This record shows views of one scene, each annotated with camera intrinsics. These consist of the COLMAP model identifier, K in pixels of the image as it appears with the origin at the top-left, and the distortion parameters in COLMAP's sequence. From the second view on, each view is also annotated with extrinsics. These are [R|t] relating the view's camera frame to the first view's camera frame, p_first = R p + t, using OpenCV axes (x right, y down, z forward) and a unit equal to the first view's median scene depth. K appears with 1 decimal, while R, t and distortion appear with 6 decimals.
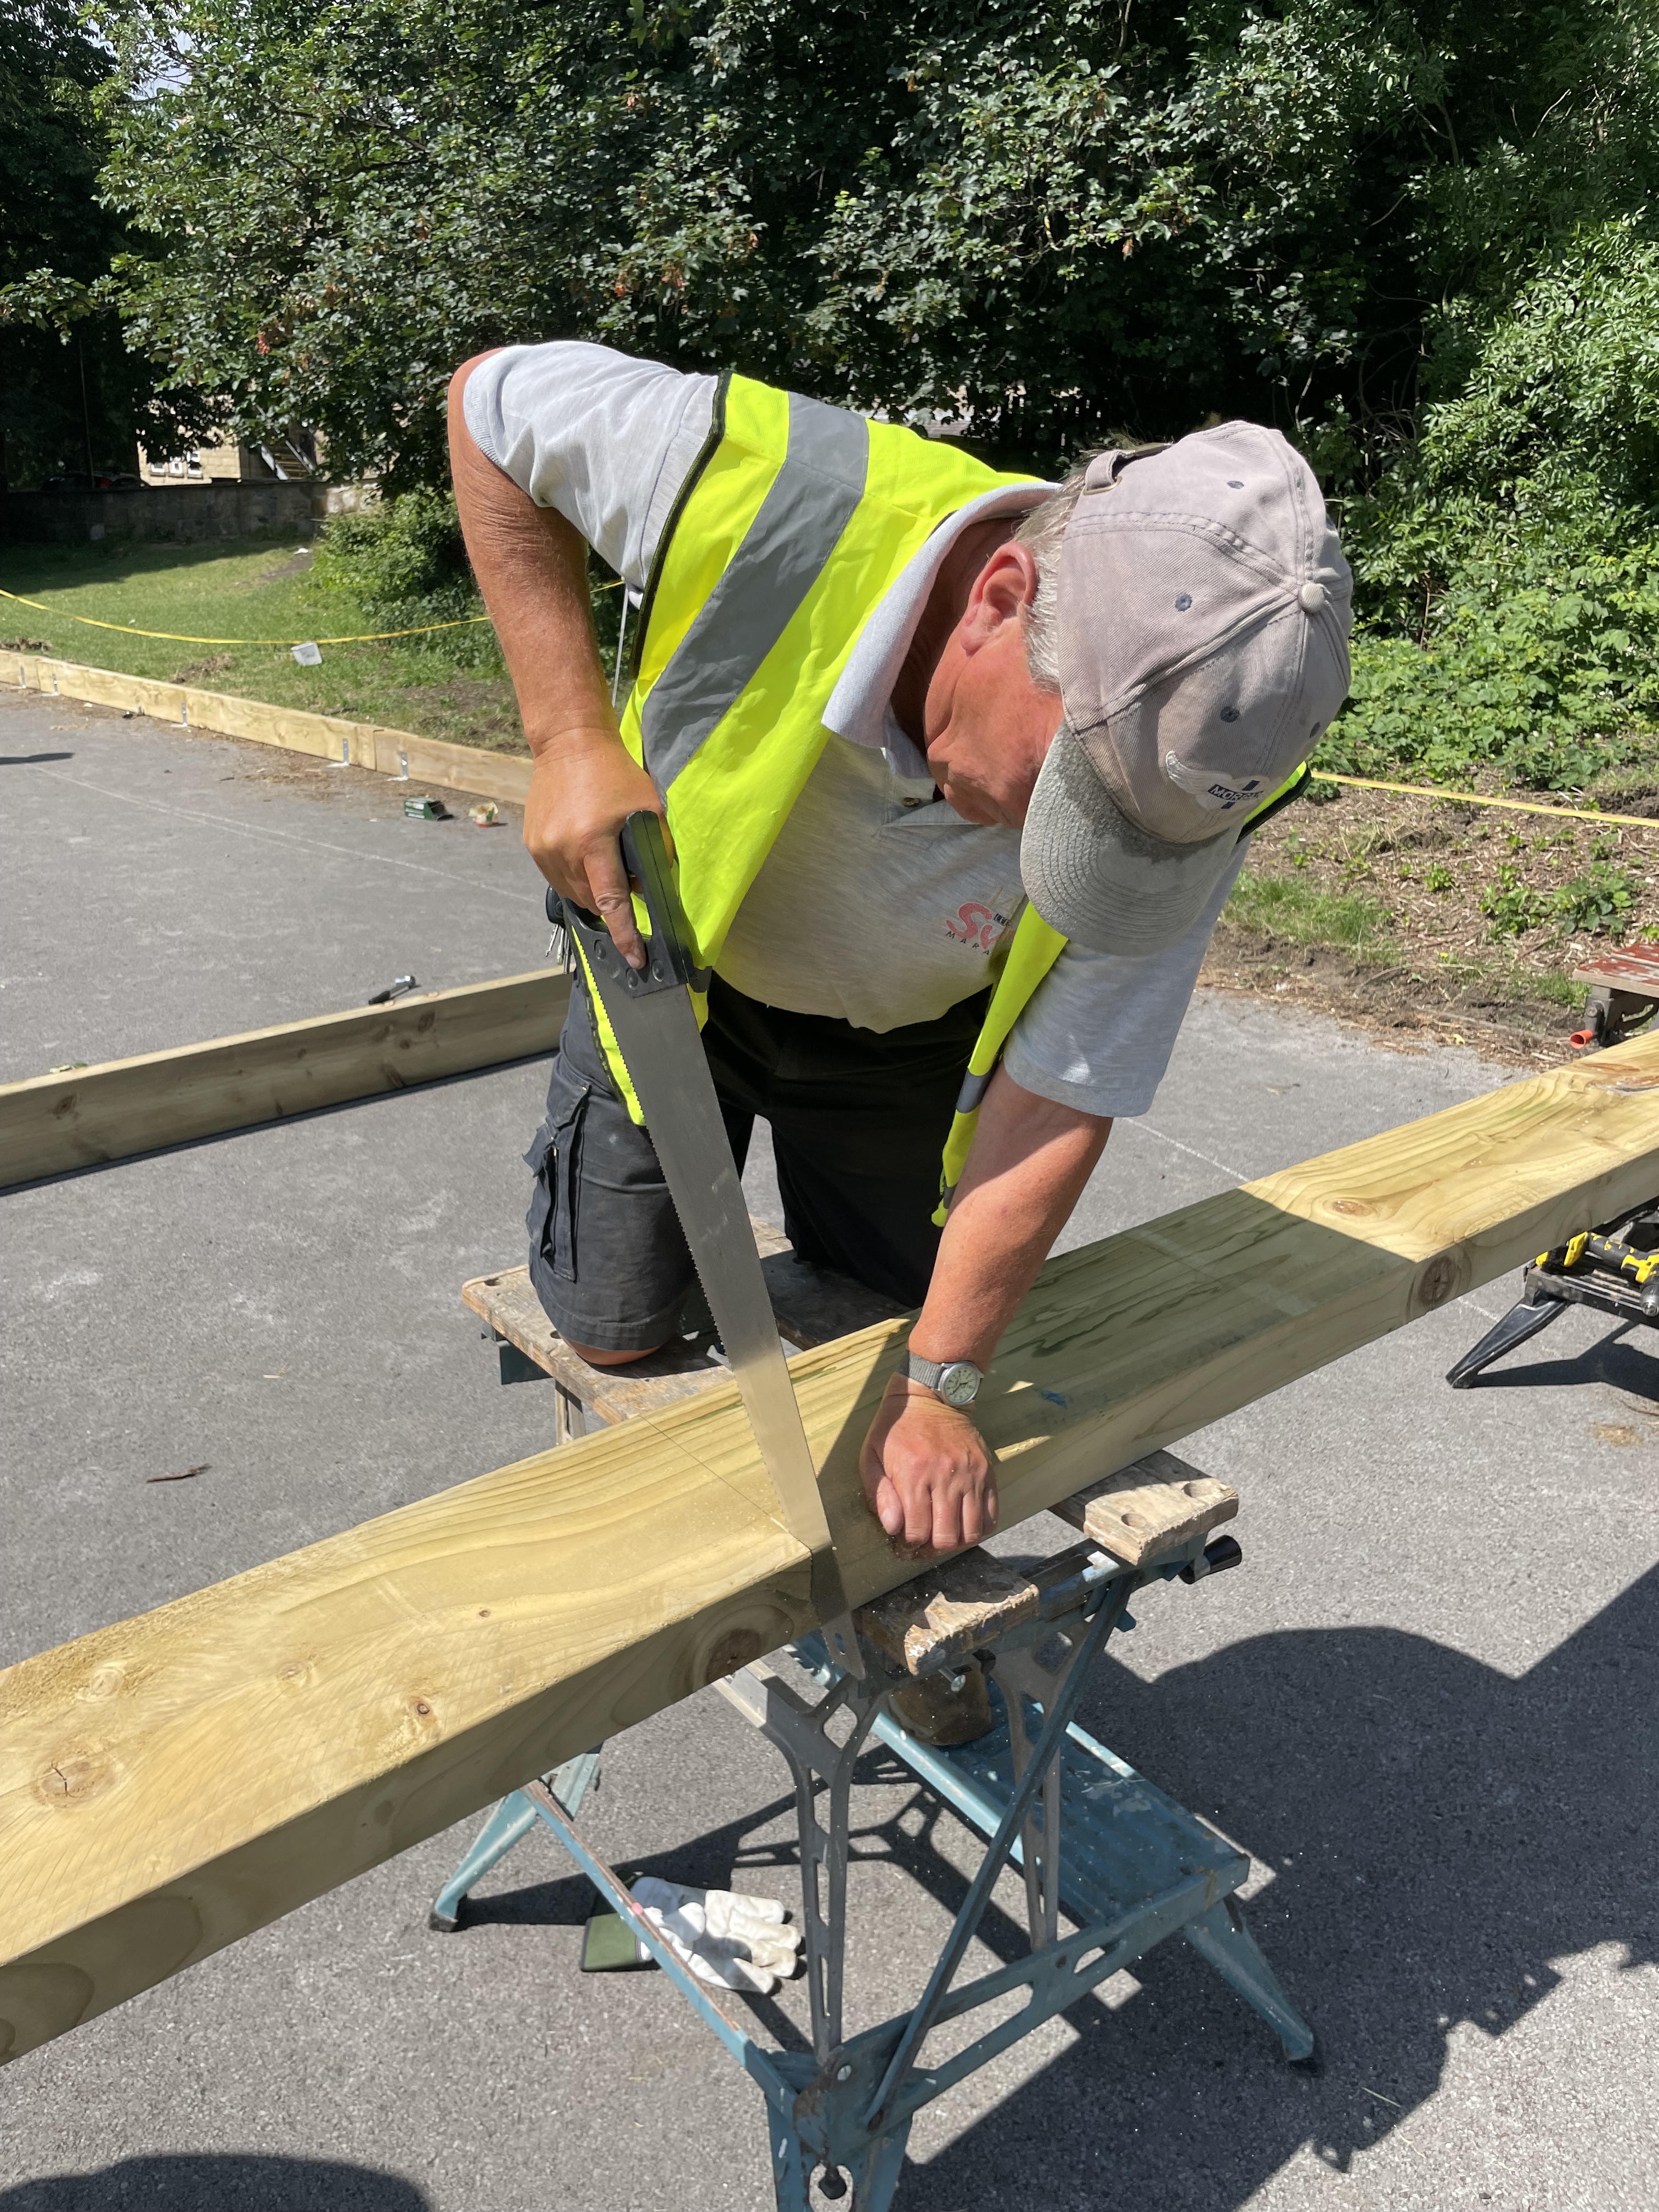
lens RADIAL K [[1561.1, 0, 829.5], [0, 1561.1, 1106.0], [0, 0, 1]] dist [0.074890, -0.084934]
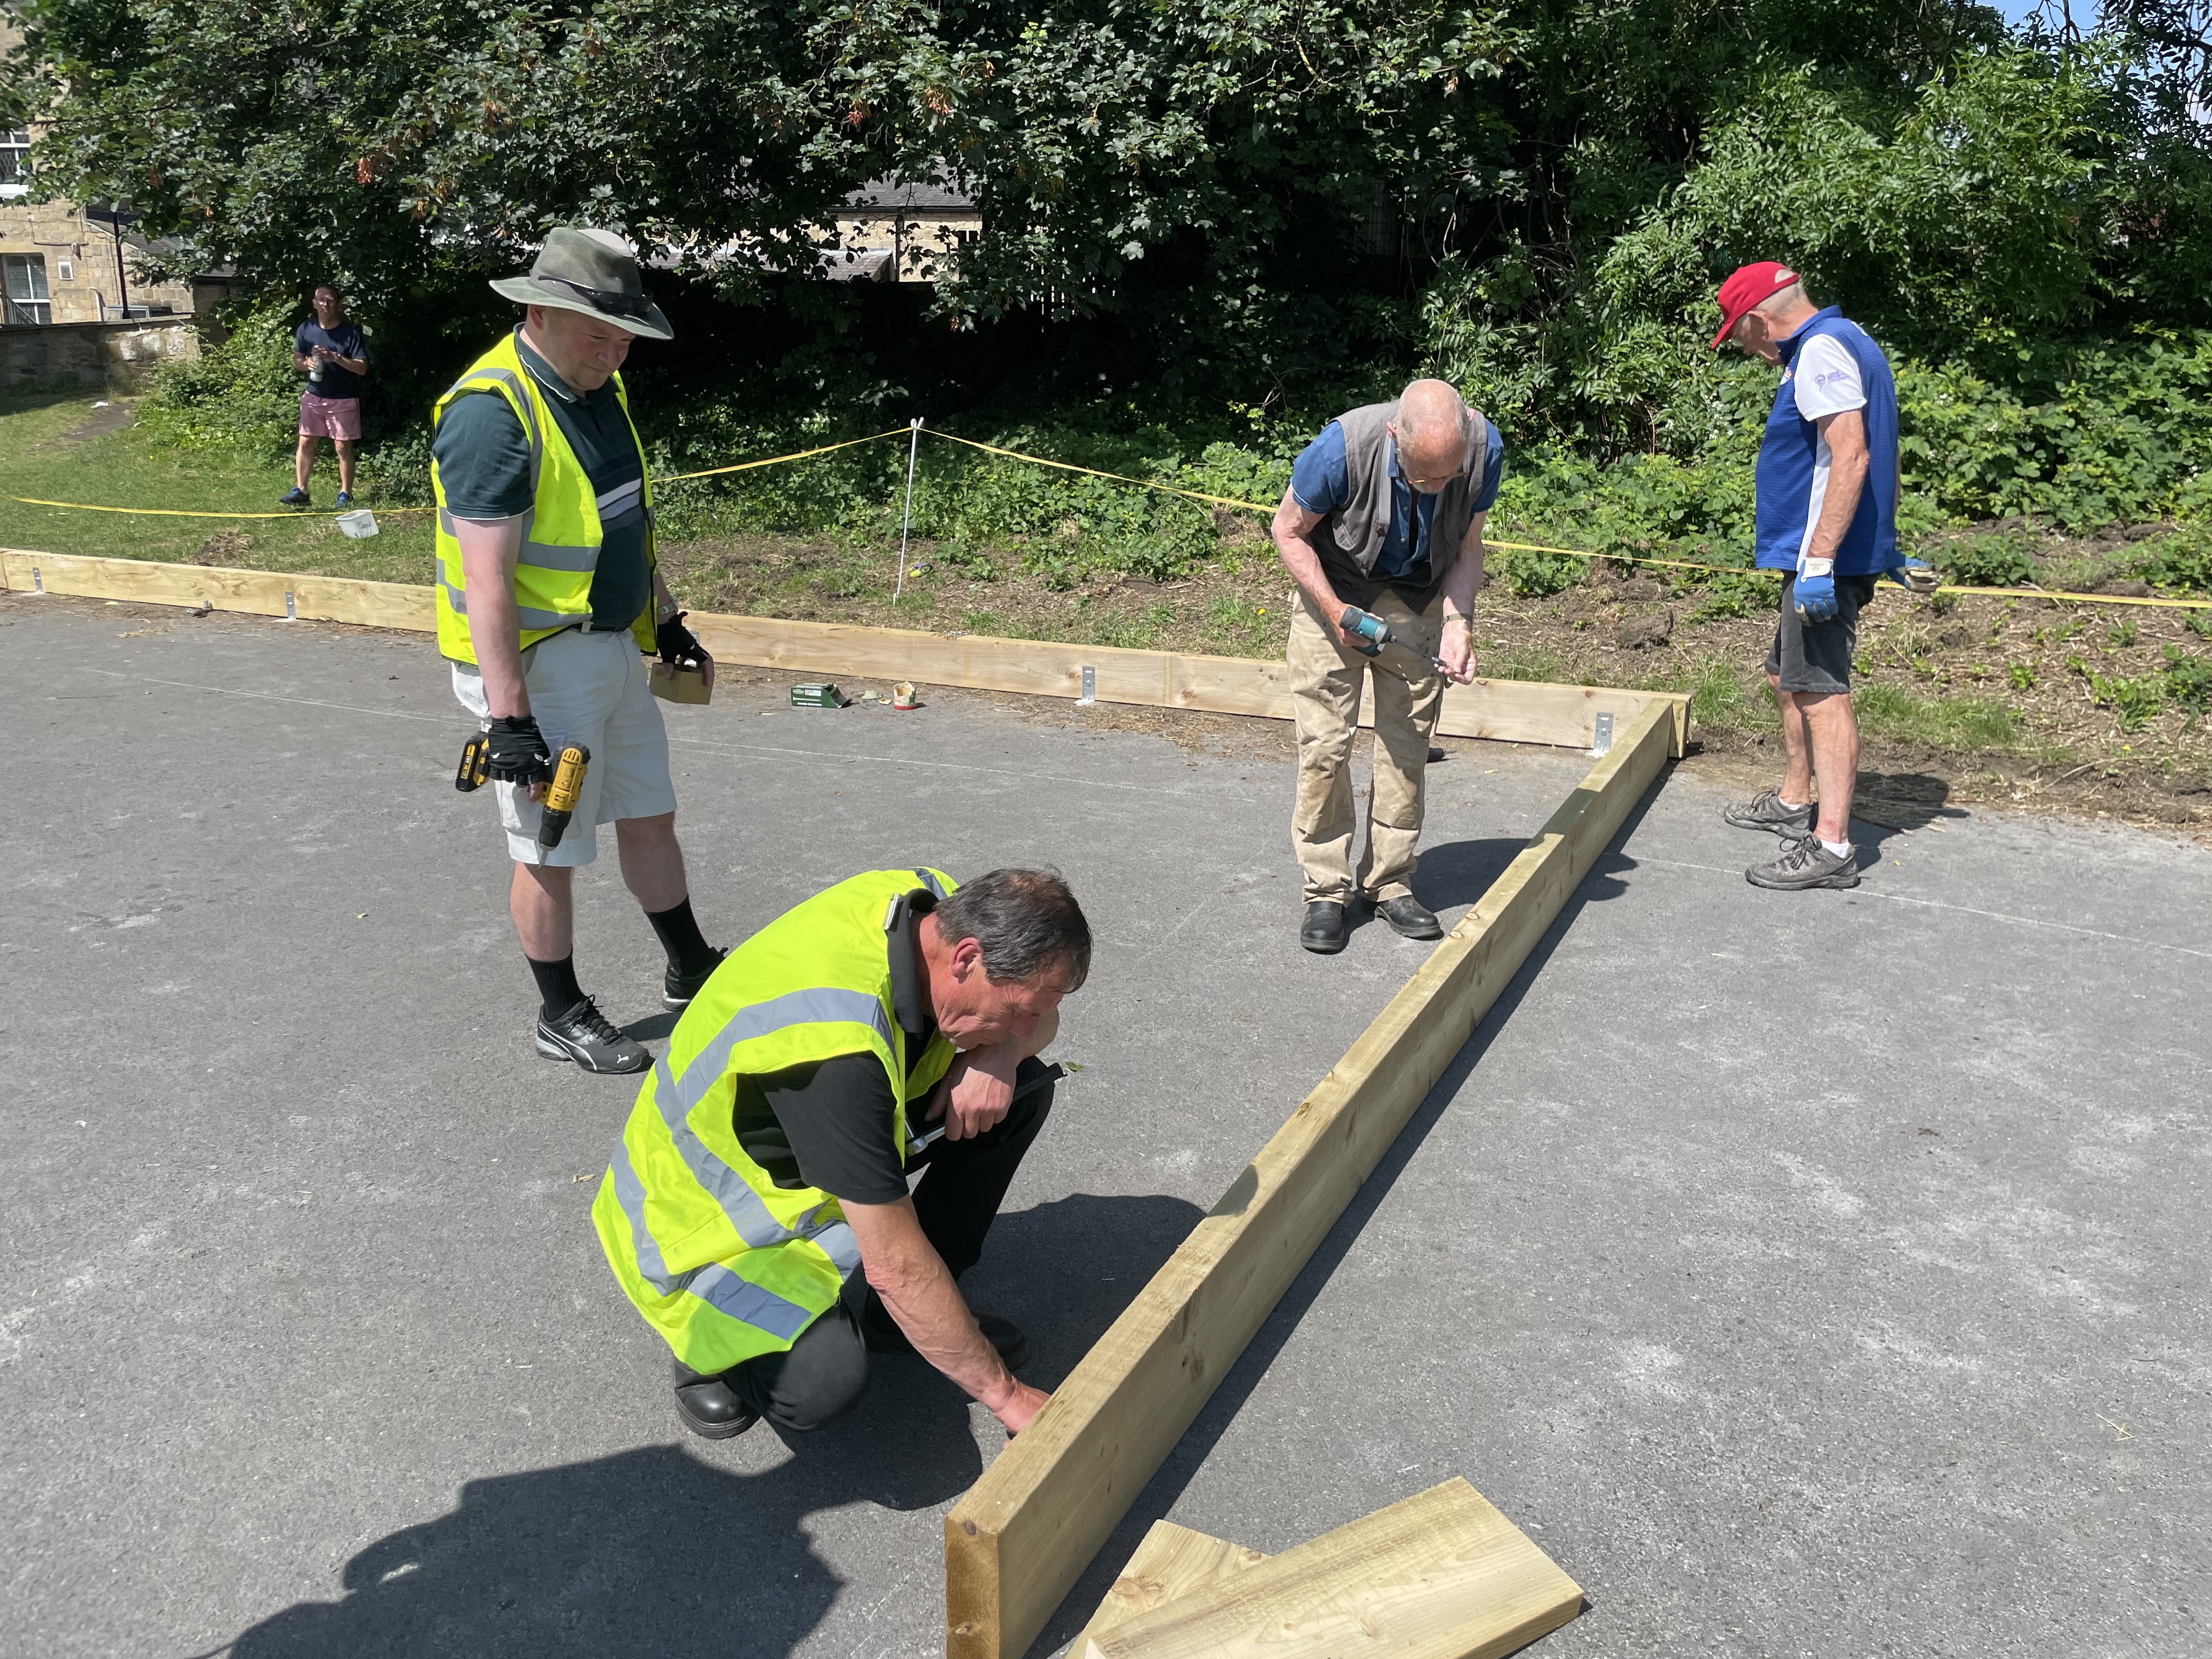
lens RADIAL K [[1561.1, 0, 1106.0], [0, 1561.1, 829.5], [0, 0, 1]] dist [0.074890, -0.084934]
pose [[0.944706, -0.116854, 0.306392, -0.313598], [0.134817, 0.990139, -0.038058, -0.051513], [-0.298924, 0.077261, 0.951144, 0.116691]]
